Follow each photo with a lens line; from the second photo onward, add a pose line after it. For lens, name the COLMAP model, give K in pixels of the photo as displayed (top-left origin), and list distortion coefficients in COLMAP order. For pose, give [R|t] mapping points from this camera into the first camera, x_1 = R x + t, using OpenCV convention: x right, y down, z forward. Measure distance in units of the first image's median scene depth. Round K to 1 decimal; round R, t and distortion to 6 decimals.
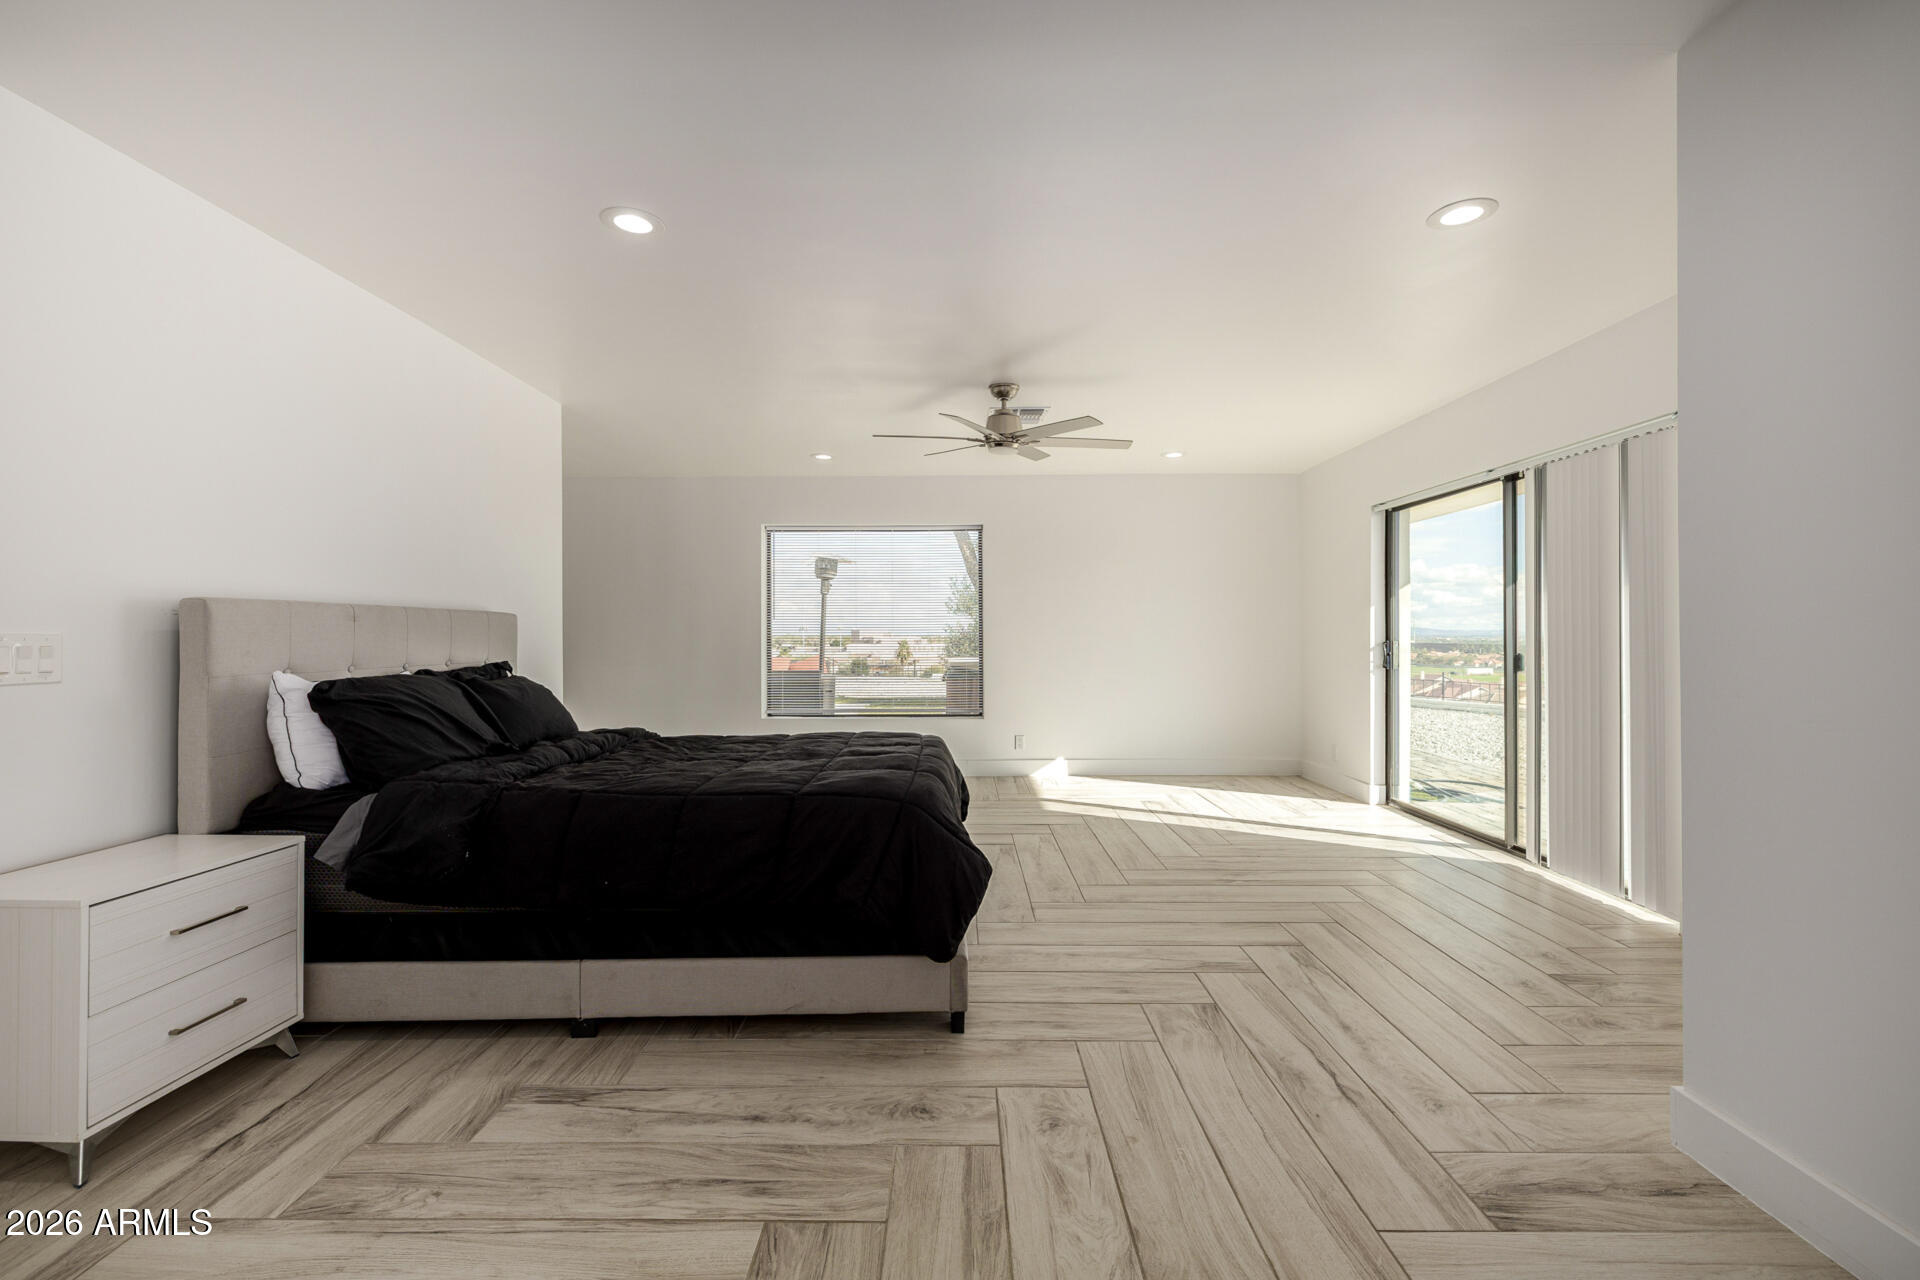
lens RADIAL K [[820.5, 0, 958.5], [0, 820.5, 637.8], [0, 0, 1]] dist [-0.002823, -0.000457]
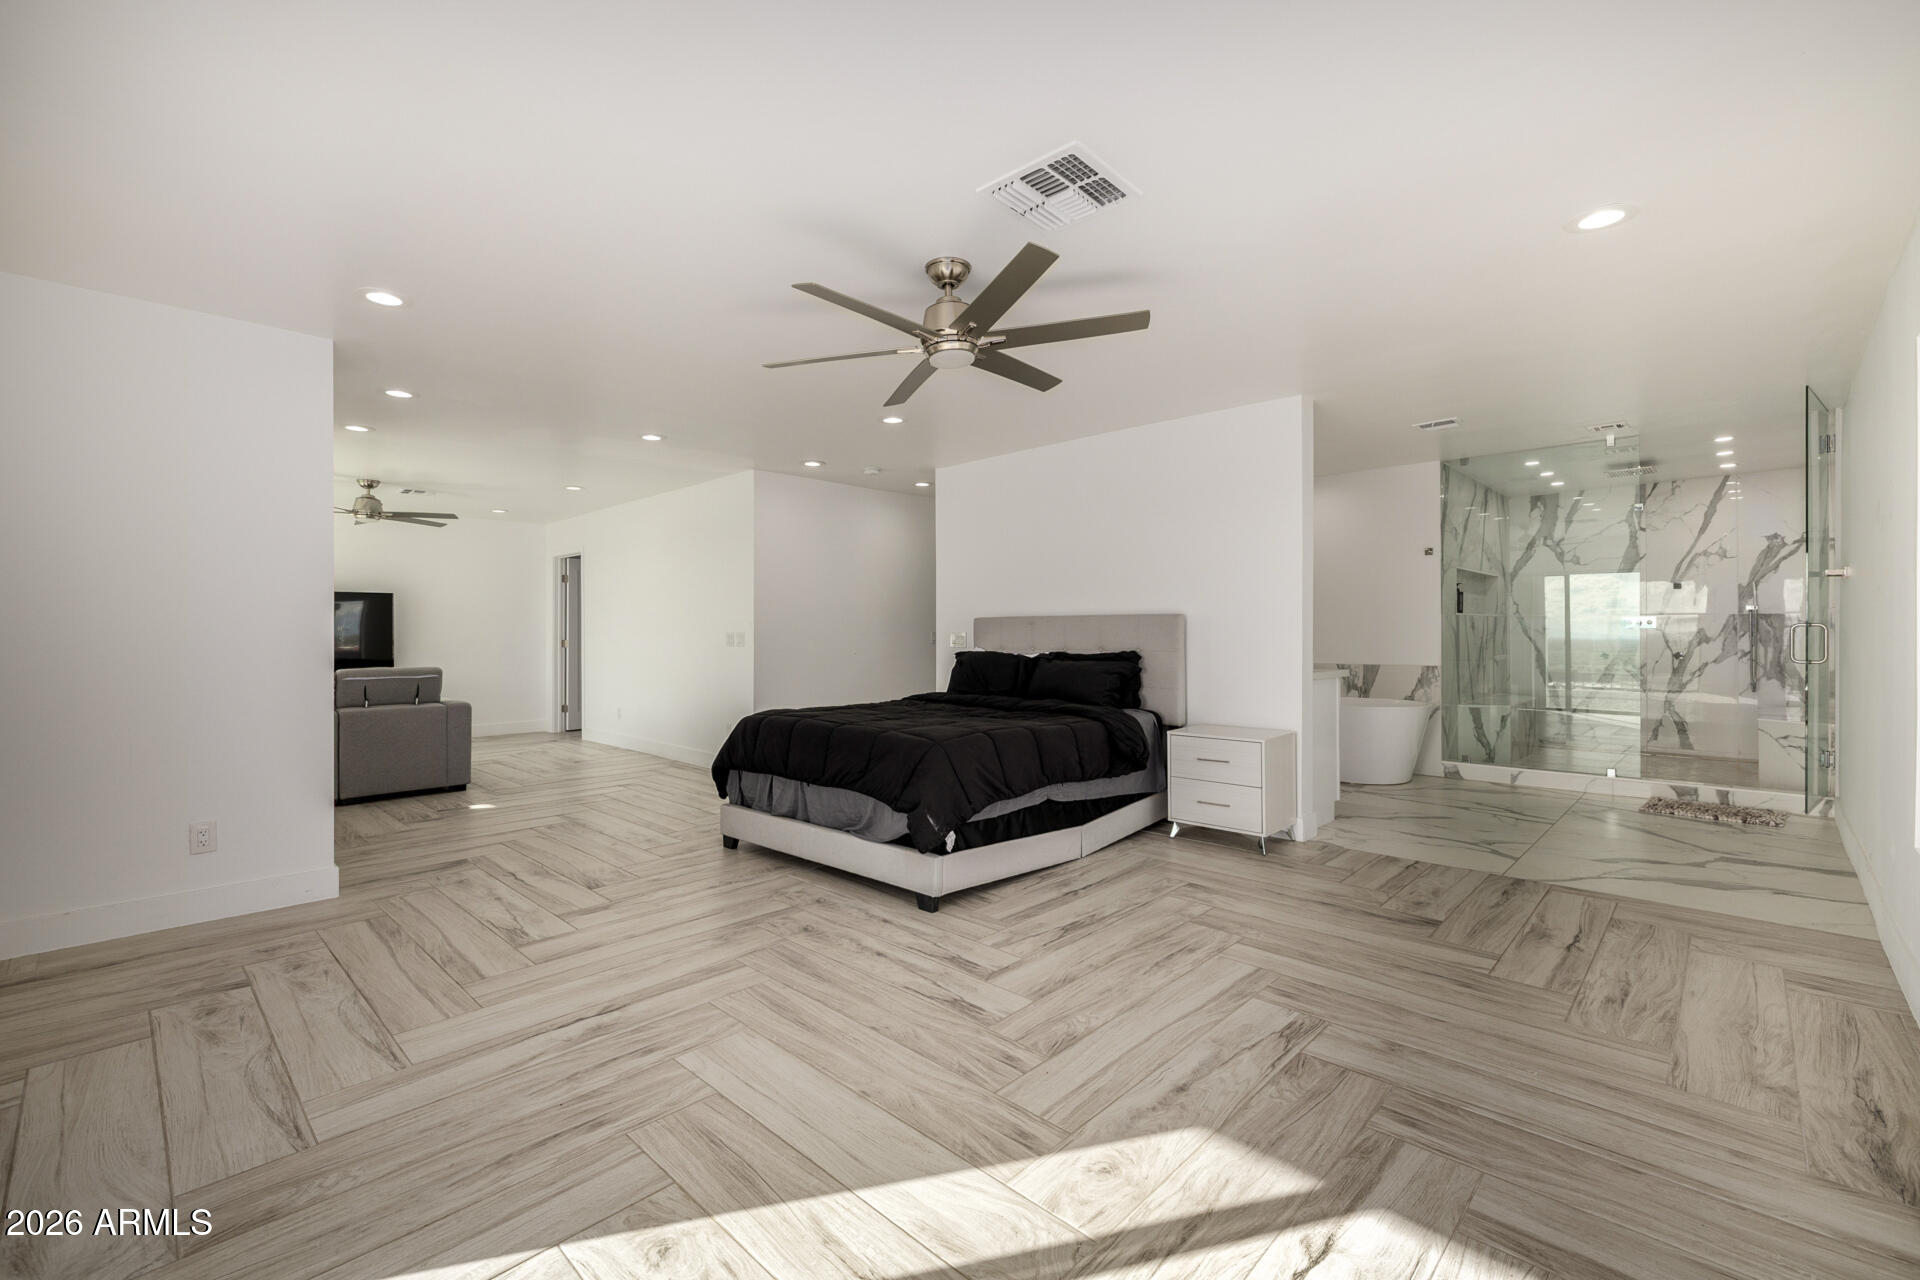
lens RADIAL K [[820.5, 0, 958.2], [0, 820.5, 634.1], [0, 0, 1]] dist [-0.002823, -0.000457]
pose [[-0.694366, 0.004173, -0.719610, 0.914735], [0.006340, 0.999980, -0.000319, -0.001960], [0.719594, -0.004784, -0.694378, 2.506997]]
